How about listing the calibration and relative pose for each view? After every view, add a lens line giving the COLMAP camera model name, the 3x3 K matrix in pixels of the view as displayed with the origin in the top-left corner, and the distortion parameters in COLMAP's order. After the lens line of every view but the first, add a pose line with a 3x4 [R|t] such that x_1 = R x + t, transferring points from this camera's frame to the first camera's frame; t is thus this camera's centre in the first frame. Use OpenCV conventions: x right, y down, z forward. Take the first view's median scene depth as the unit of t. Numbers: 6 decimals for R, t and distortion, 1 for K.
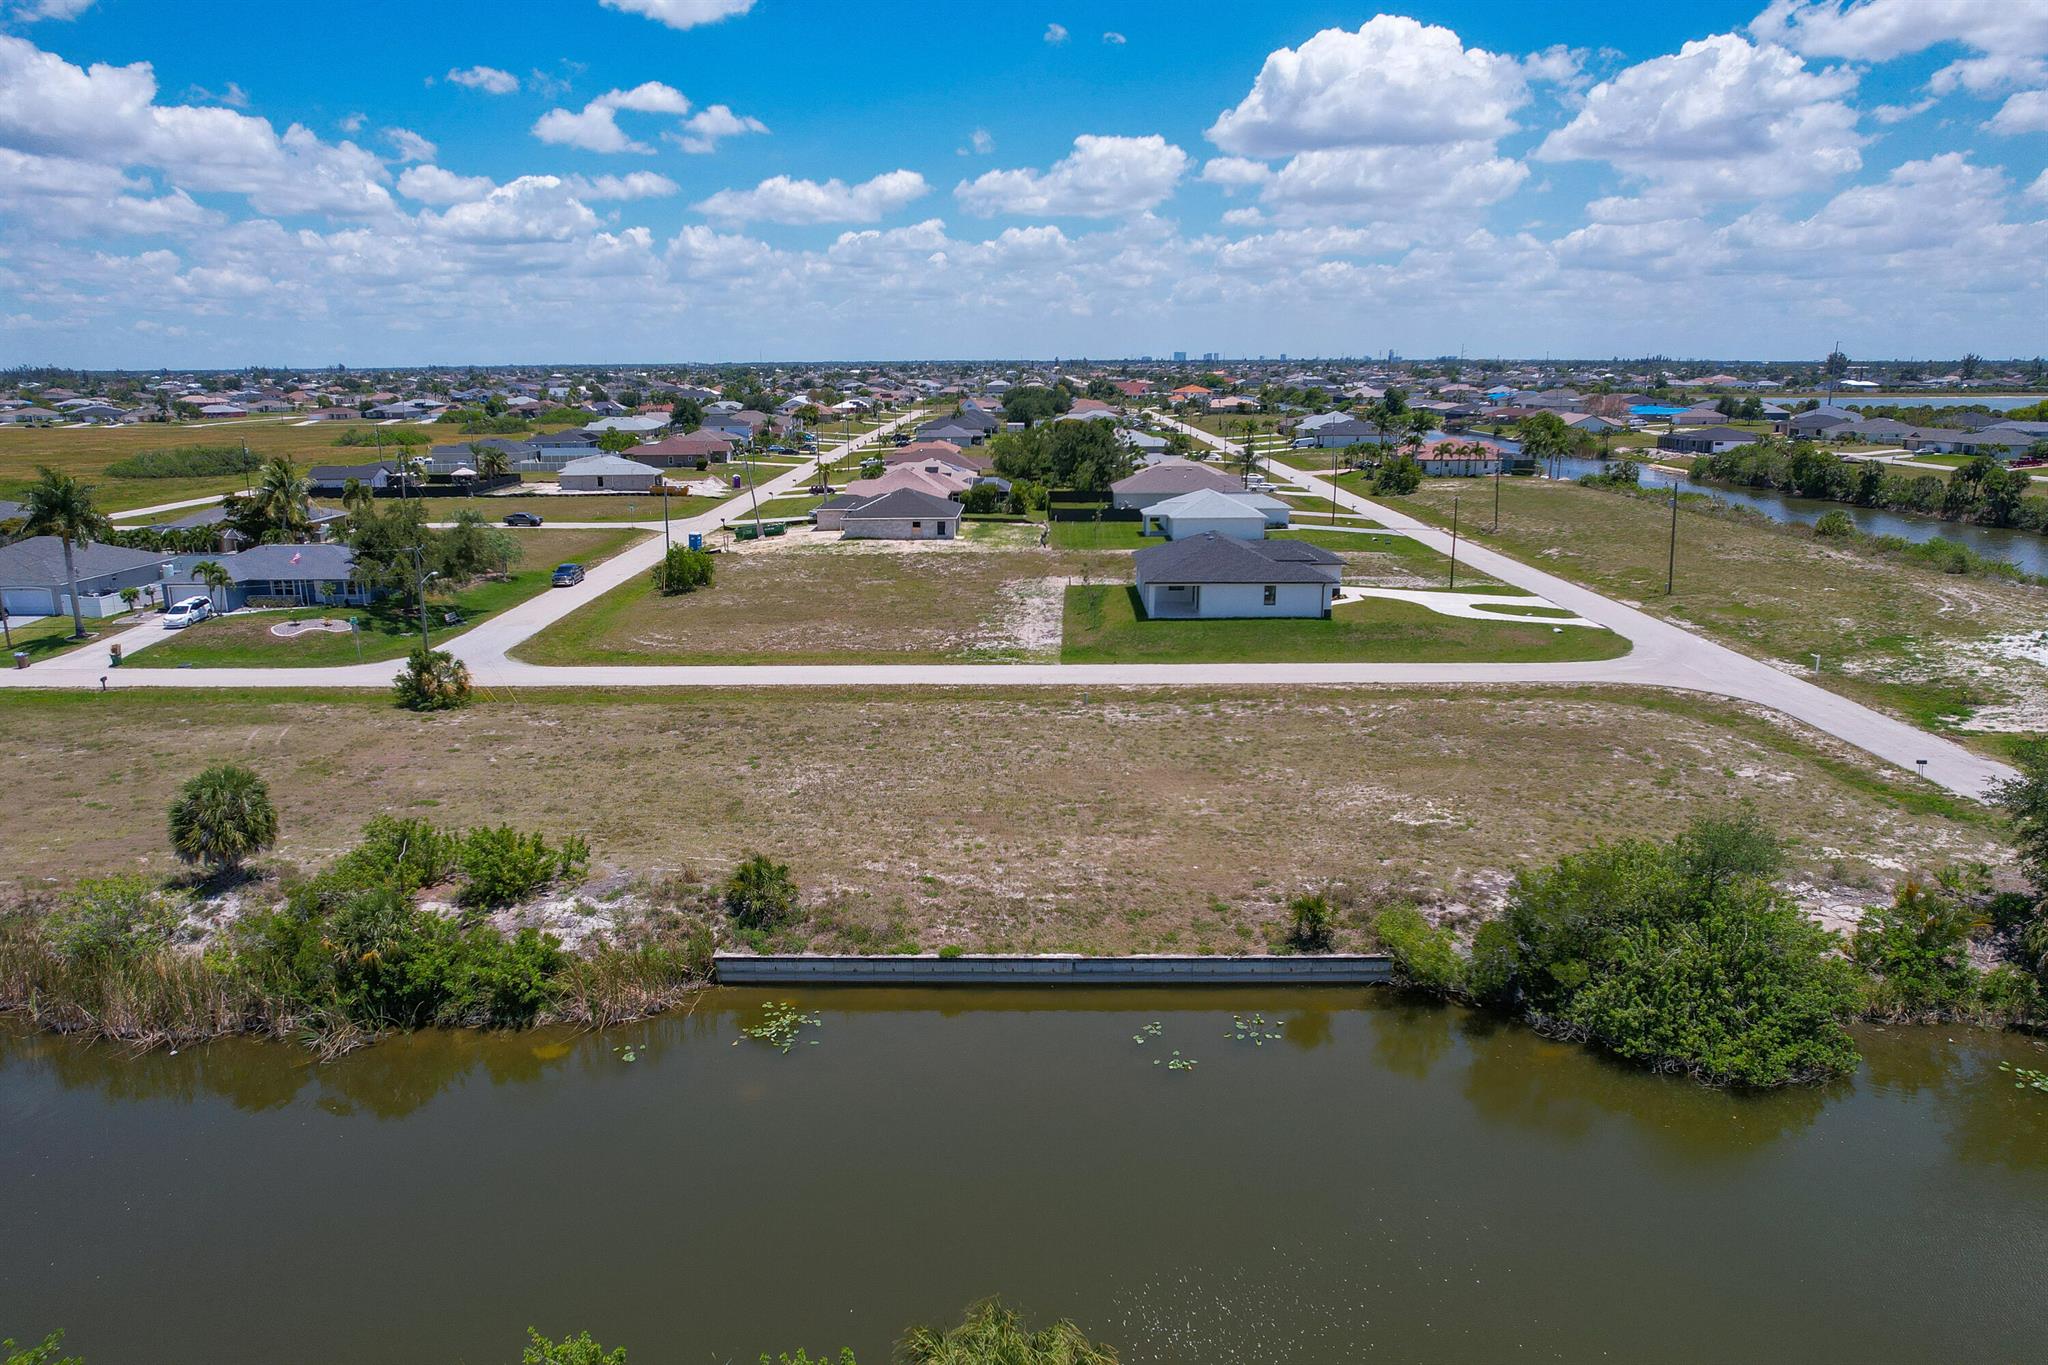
lens RADIAL K [[1405.8, 0, 1024.1], [0, 1405.8, 710.3], [0, 0, 1]] dist [-0.071377, 0.061390]
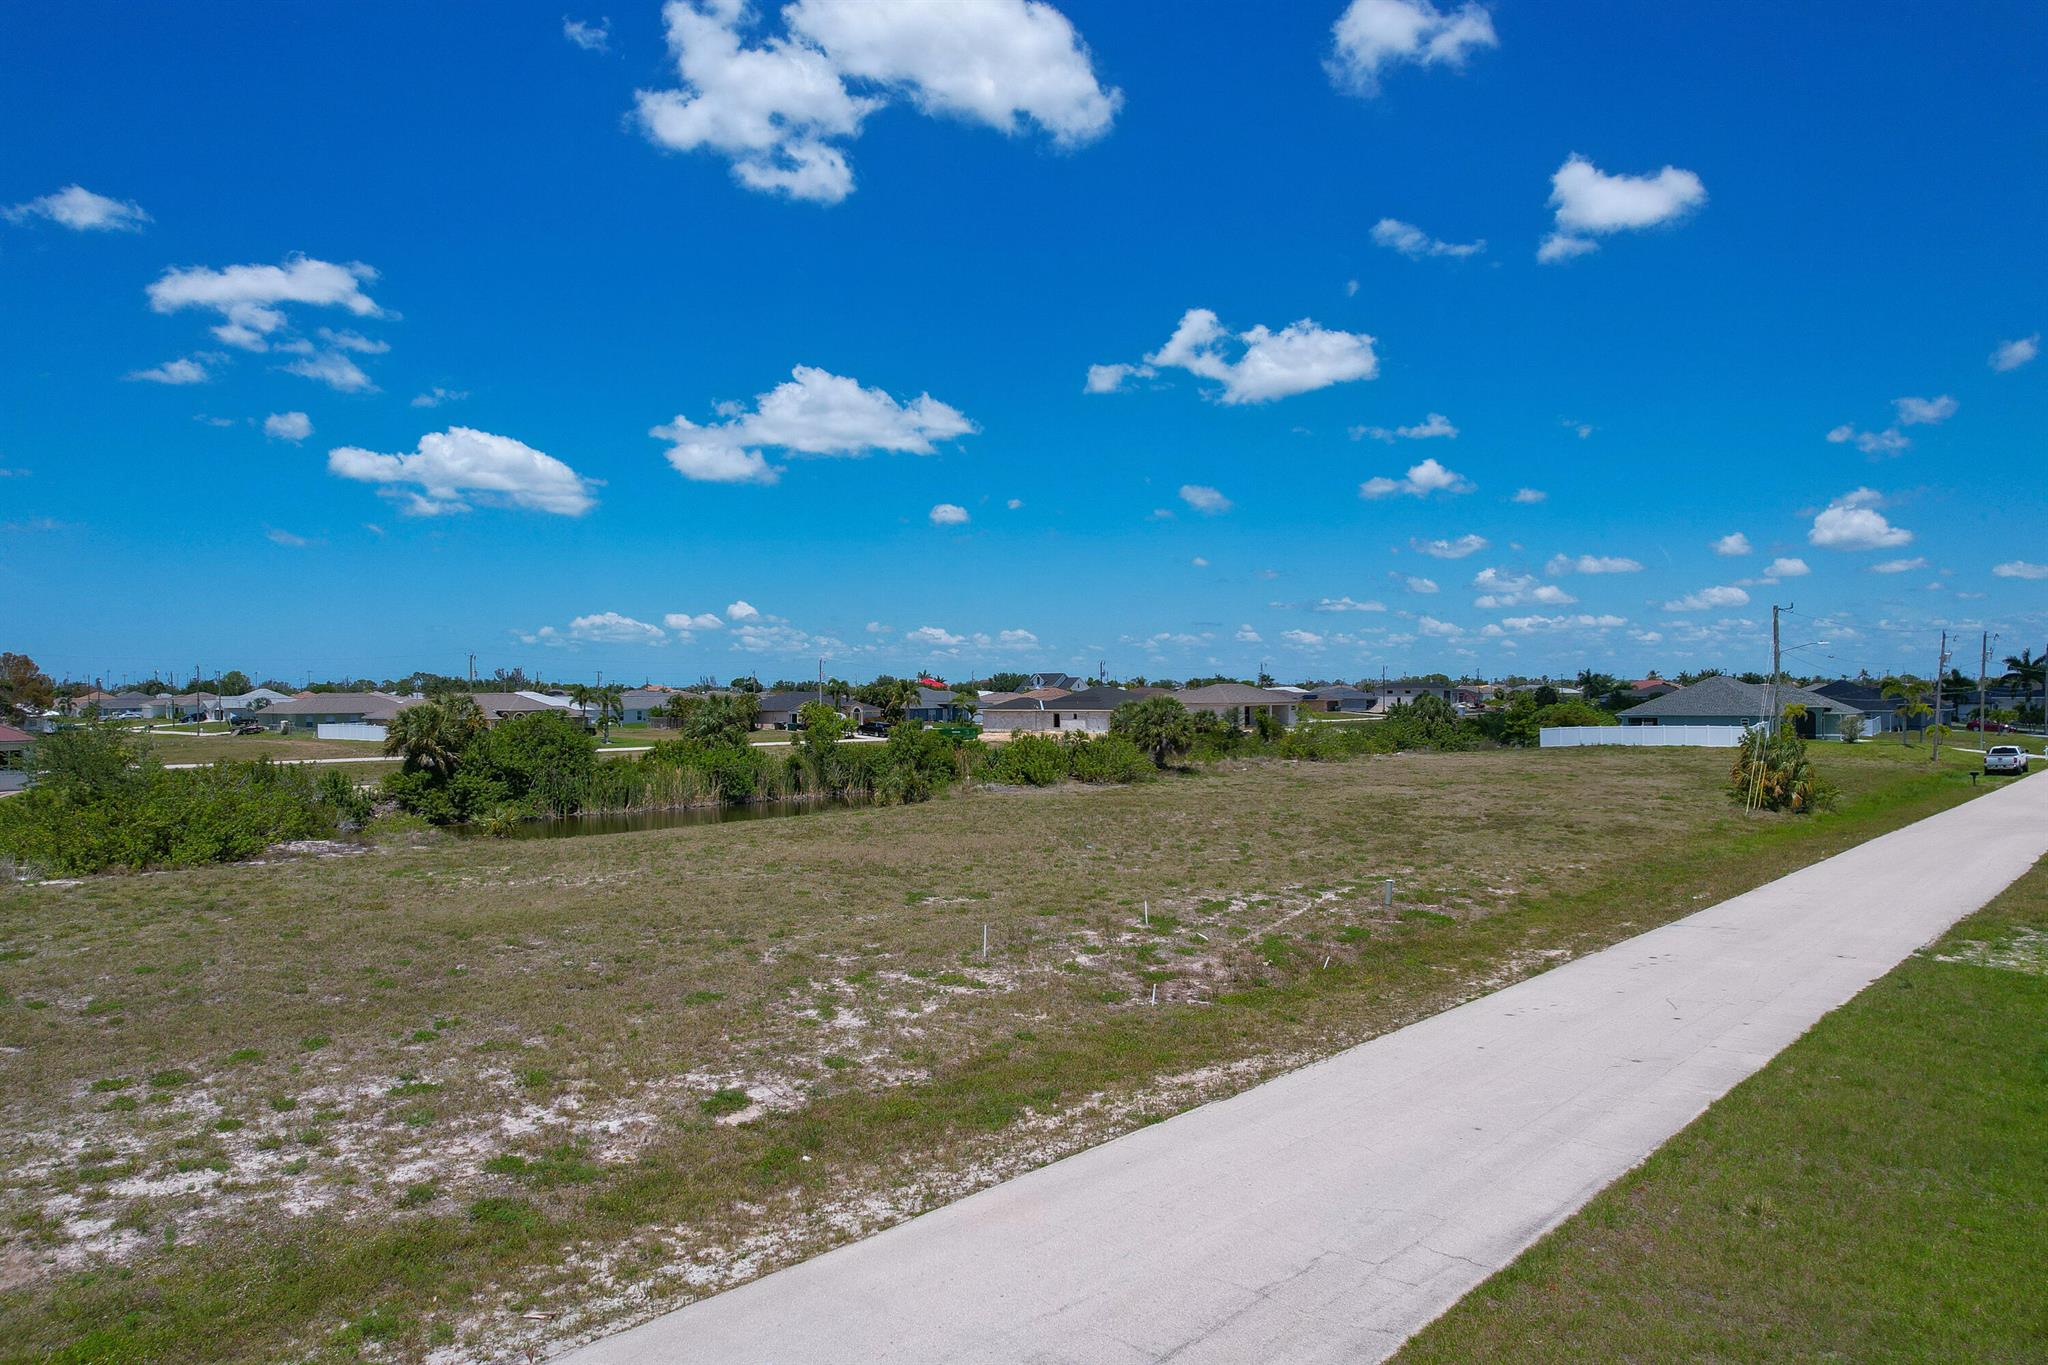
lens RADIAL K [[1405.8, 0, 1013.0], [0, 1405.8, 684.8], [0, 0, 1]] dist [-0.071377, 0.061390]
pose [[-0.659597, 0.008159, -0.751575, 0.532027], [-0.172603, 0.971574, 0.162027, -0.144846], [0.731532, 0.236597, -0.639439, 1.377449]]
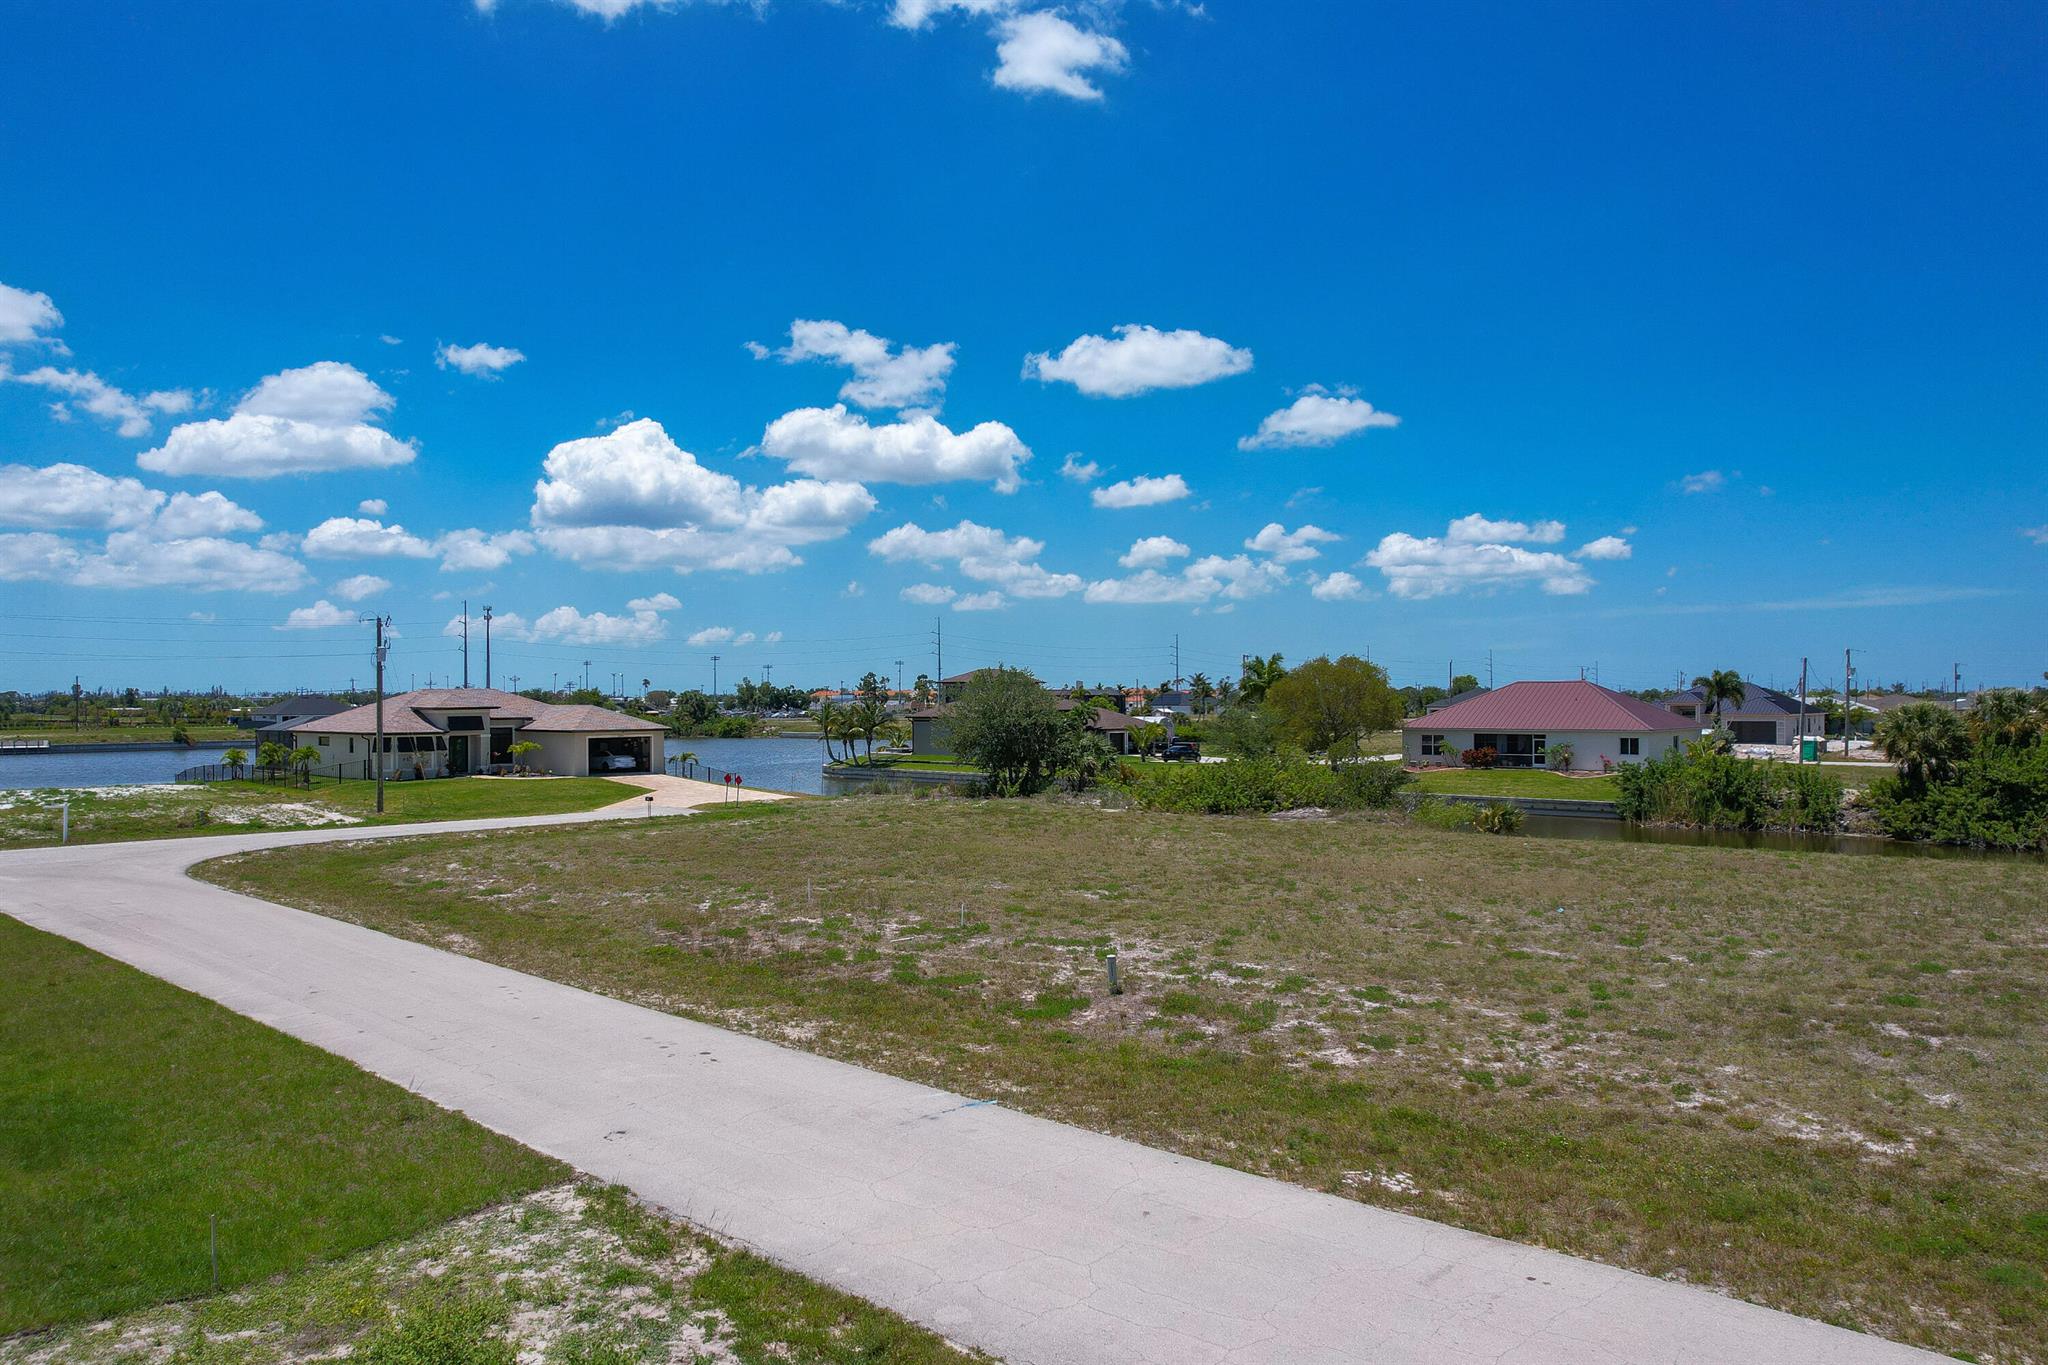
lens RADIAL K [[1405.8, 0, 1019.7], [0, 1405.8, 751.2], [0, 0, 1]] dist [-0.071377, 0.061390]
pose [[-0.747788, -0.015979, 0.663745, -0.174254], [0.170120, 0.961725, 0.214813, -0.149525], [-0.641773, 0.273551, -0.716448, 1.430032]]
